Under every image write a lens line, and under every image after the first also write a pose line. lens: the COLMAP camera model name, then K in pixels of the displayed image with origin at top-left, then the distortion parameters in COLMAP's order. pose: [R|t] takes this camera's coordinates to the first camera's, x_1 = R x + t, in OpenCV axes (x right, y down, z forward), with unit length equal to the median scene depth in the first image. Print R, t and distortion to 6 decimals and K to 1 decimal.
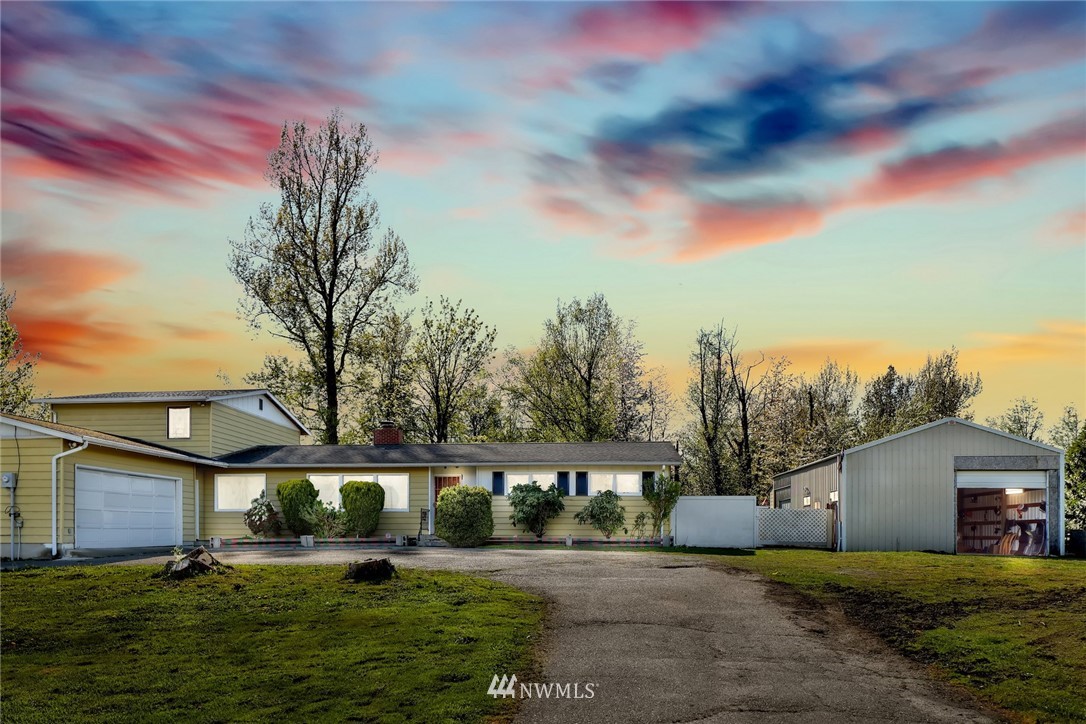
lens RADIAL K [[788.1, 0, 521.8], [0, 788.1, 331.5], [0, 0, 1]] dist [0.001348, -0.000351]
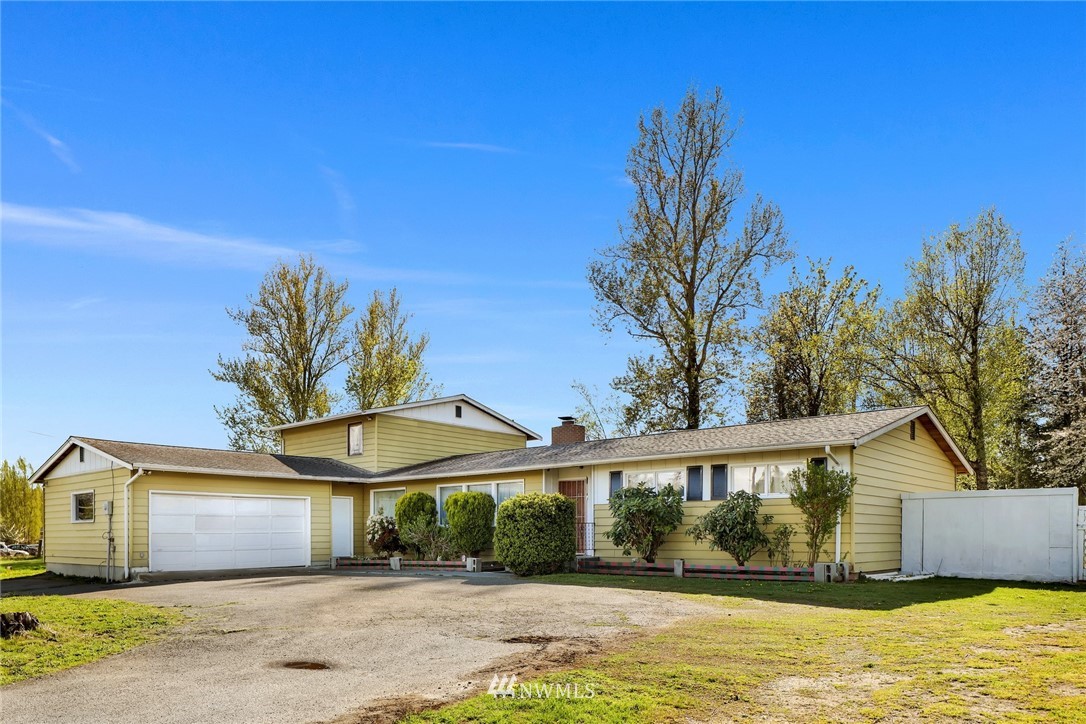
lens RADIAL K [[788.1, 0, 521.8], [0, 788.1, 331.5], [0, 0, 1]] dist [0.001348, -0.000351]
pose [[0.789045, -0.160817, -0.592913, 0.137396], [0.158890, 0.985712, -0.055907, 0.029269], [0.593432, -0.050095, 0.803324, 0.138499]]
